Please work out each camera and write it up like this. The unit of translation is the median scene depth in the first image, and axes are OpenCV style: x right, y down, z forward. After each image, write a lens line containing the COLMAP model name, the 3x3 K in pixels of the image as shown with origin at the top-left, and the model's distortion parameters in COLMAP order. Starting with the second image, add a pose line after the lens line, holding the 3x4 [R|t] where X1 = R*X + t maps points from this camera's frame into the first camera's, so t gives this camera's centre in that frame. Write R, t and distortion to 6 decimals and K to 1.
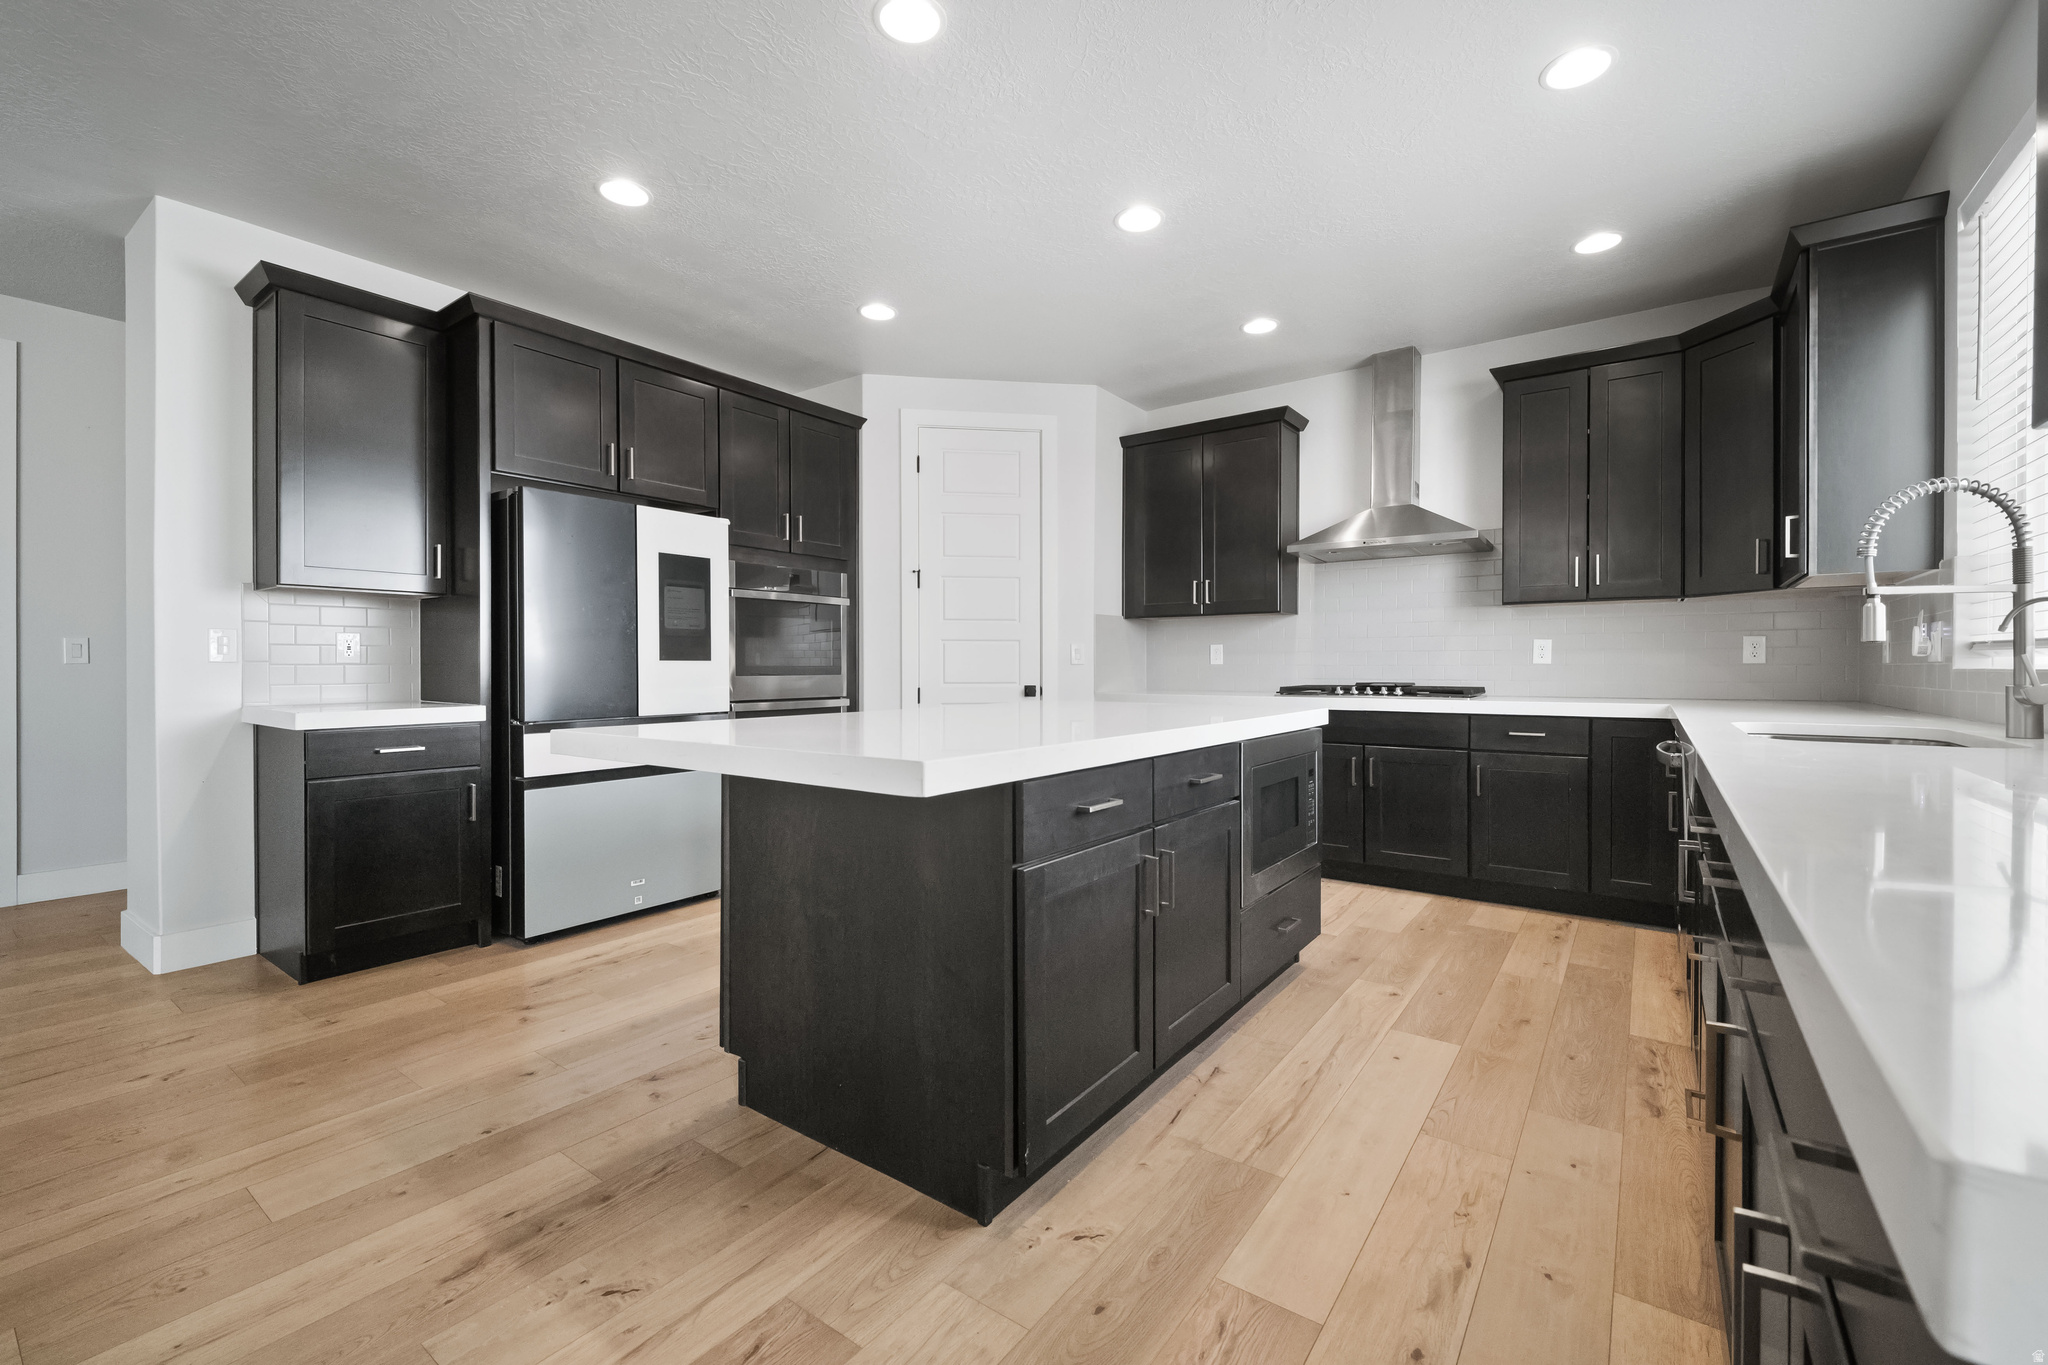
lens RADIAL K [[859.9, 0, 1026.8], [0, 859.9, 672.3], [0, 0, 1]] dist [-0.001006, -0.000678]
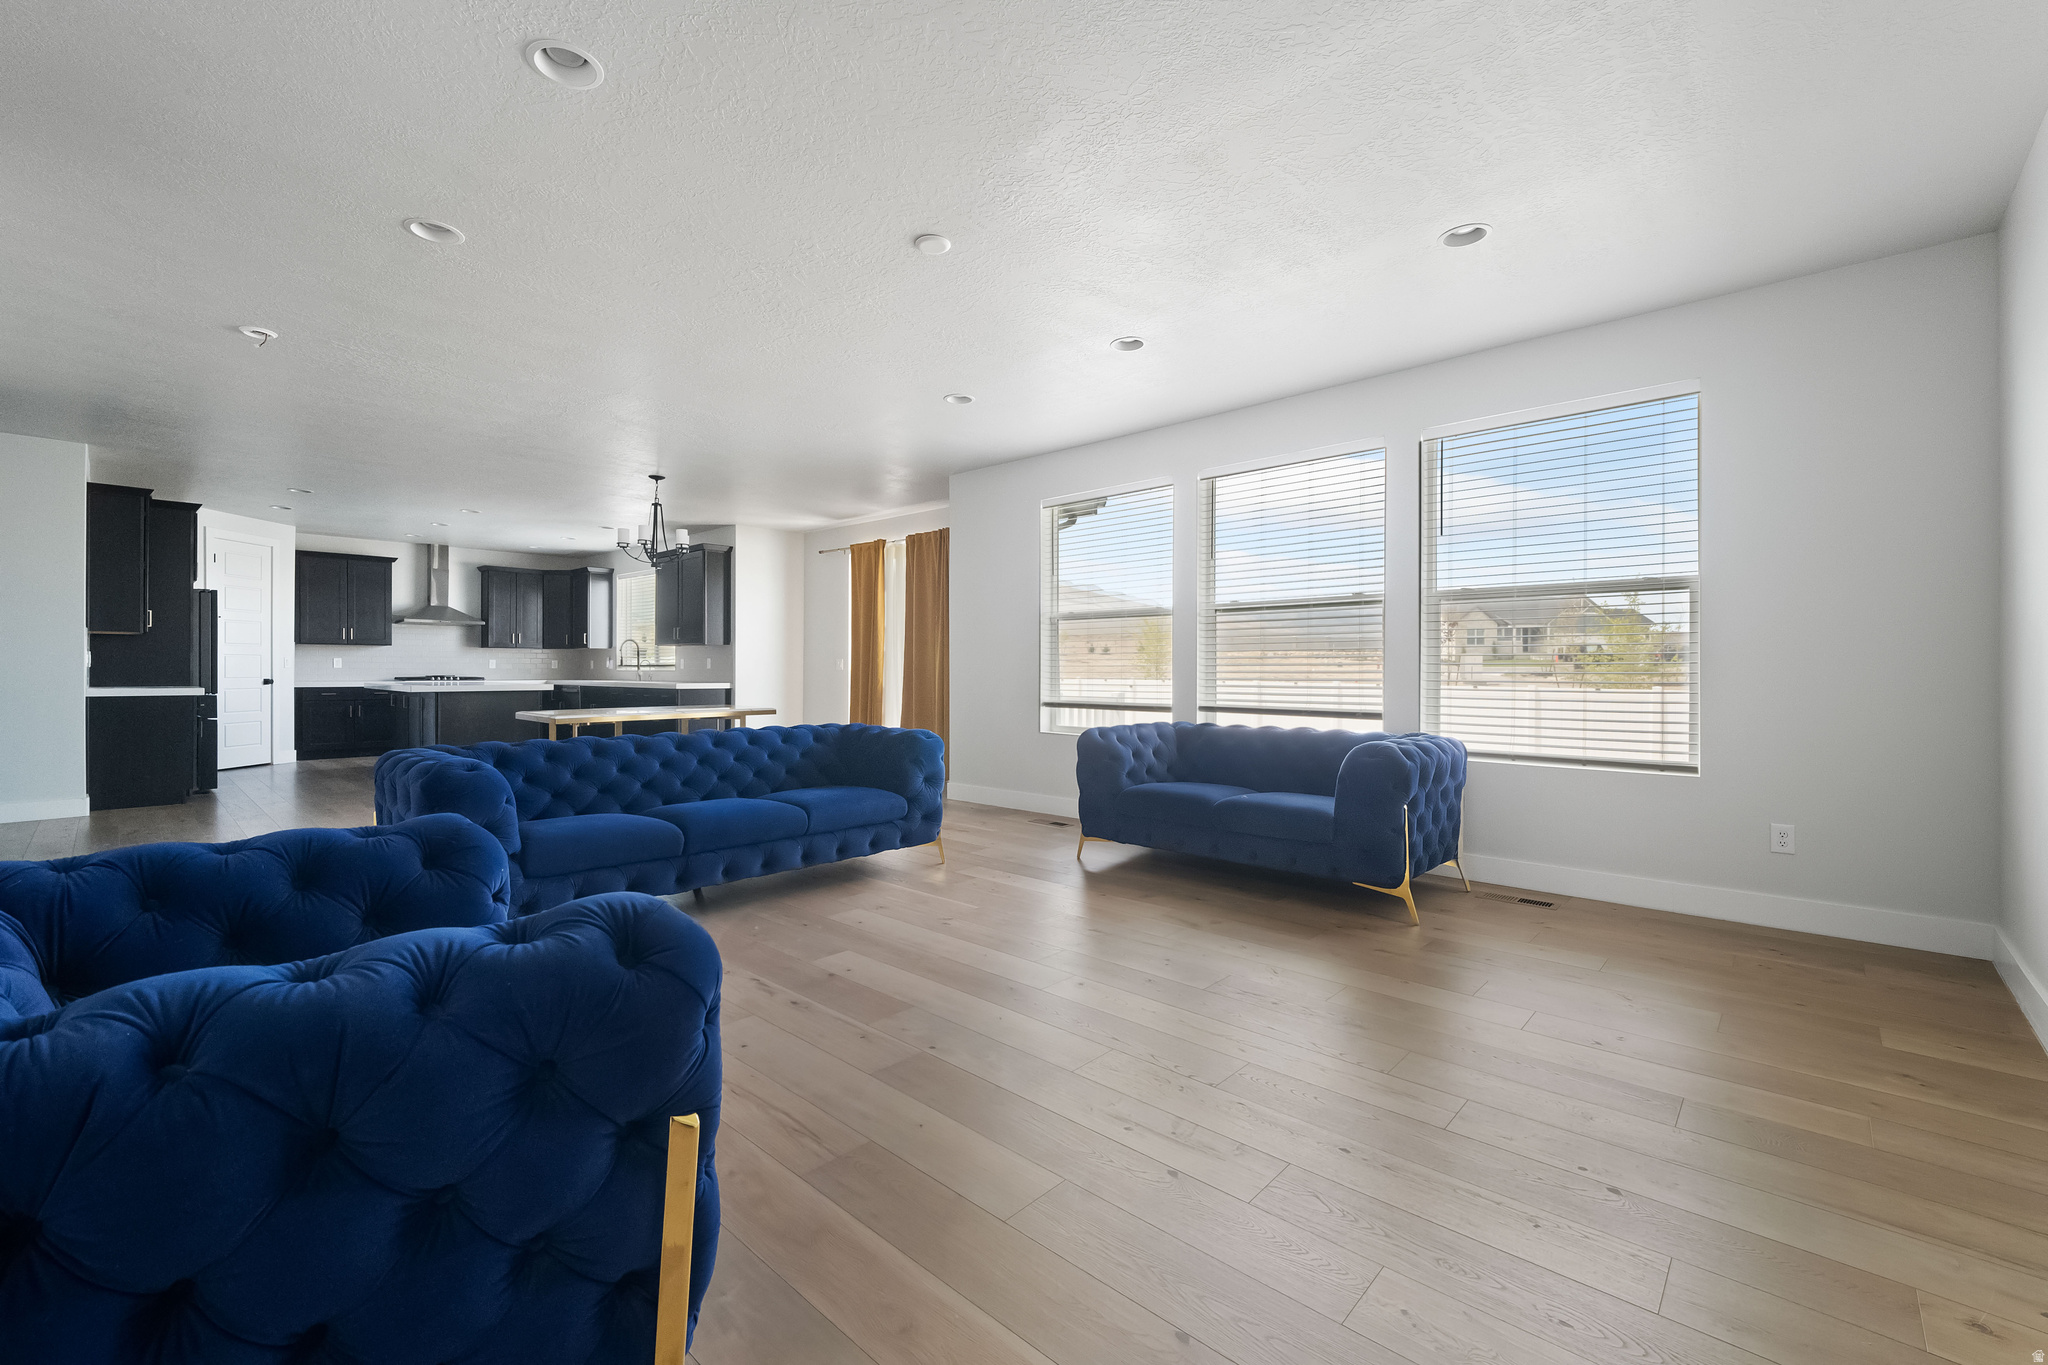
lens RADIAL K [[859.9, 0, 1021.4], [0, 859.9, 675.5], [0, 0, 1]] dist [-0.001006, -0.000678]
pose [[0.116312, -0.004359, 0.993203, -1.861904], [0.002534, 0.999988, 0.004092, 0.006020], [-0.993209, 0.002041, 0.116322, -0.982907]]
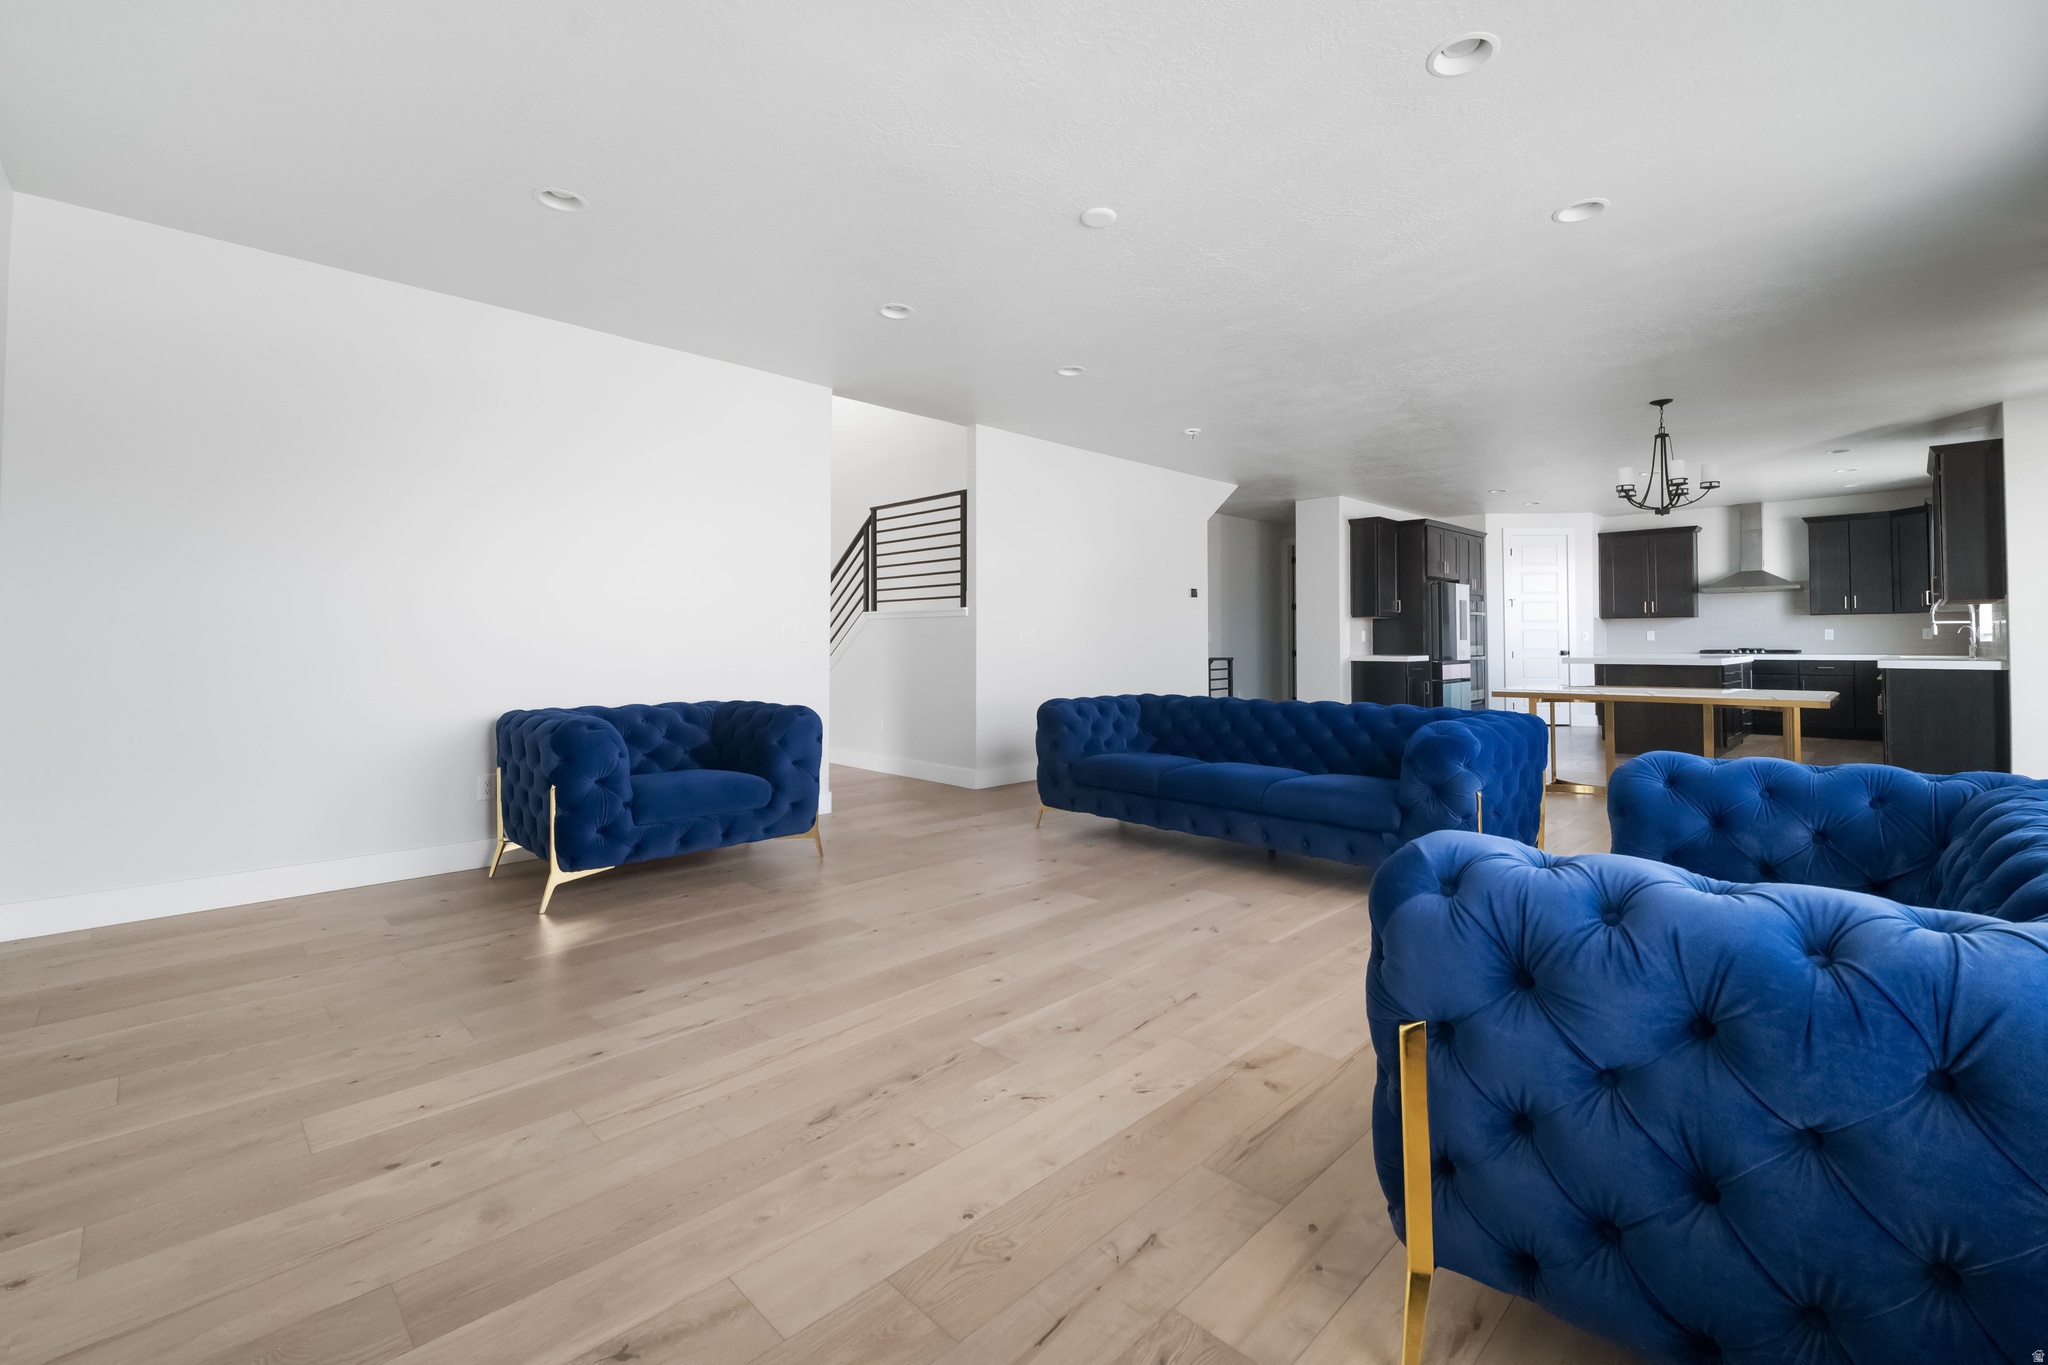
lens RADIAL K [[859.9, 0, 1022.0], [0, 859.9, 631.9], [0, 0, 1]] dist [-0.001006, -0.000678]
pose [[0.986327, -0.002984, -0.164772, -1.093632], [0.000025, 0.999839, -0.017959, 0.010056], [0.164799, 0.017709, 0.986168, -1.544271]]
